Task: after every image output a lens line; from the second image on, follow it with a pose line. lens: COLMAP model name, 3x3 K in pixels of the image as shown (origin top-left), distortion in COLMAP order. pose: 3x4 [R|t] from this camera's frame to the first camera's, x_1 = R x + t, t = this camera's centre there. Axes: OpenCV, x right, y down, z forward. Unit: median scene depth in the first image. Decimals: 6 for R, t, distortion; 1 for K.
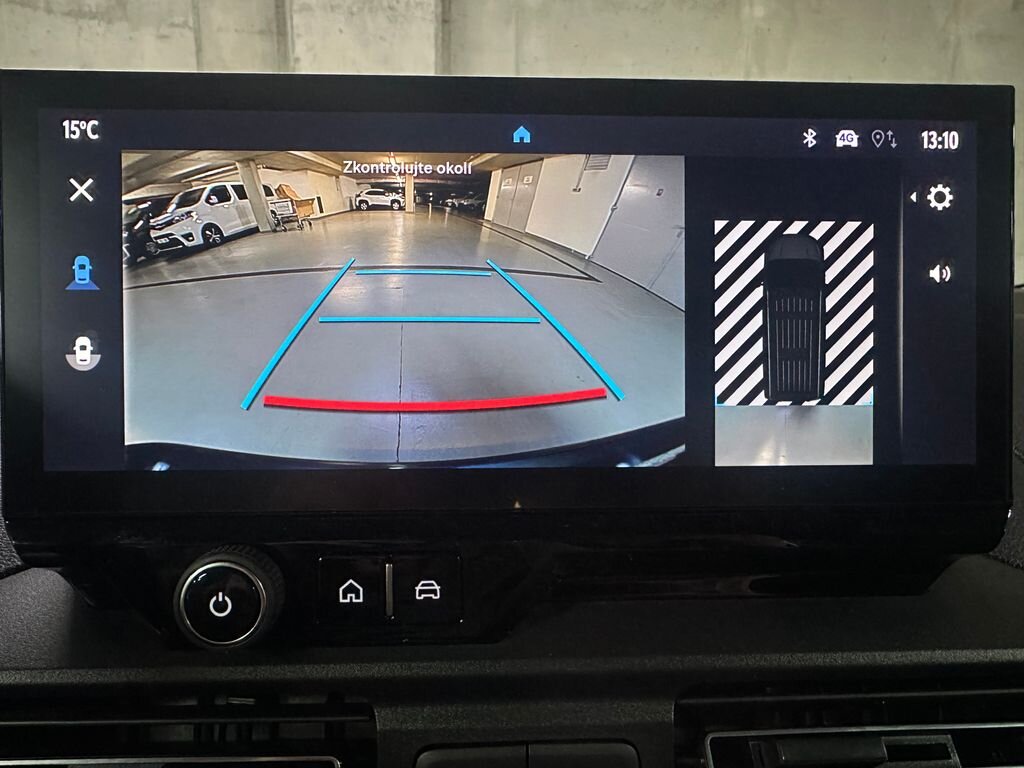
lens RADIAL K [[722.3, 0, 512.6], [0, 722.3, 386.0], [0, 0, 1]] dist [0.000132, -0.009767]
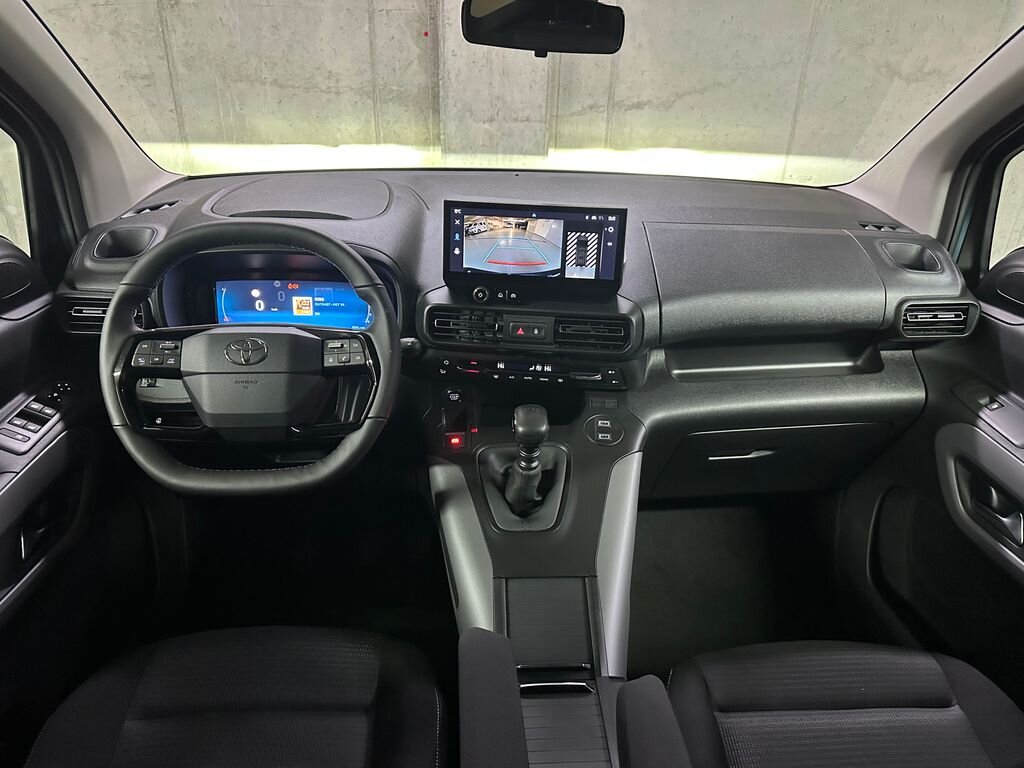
lens RADIAL K [[722.3, 0, 514.7], [0, 722.3, 382.3], [0, 0, 1]] dist [0.000132, -0.009767]
pose [[0.997430, 0.047869, 0.053318, -0.373537], [-0.057797, 0.977307, 0.203792, -0.214517], [-0.042352, -0.206350, 0.977561, -4.692385]]
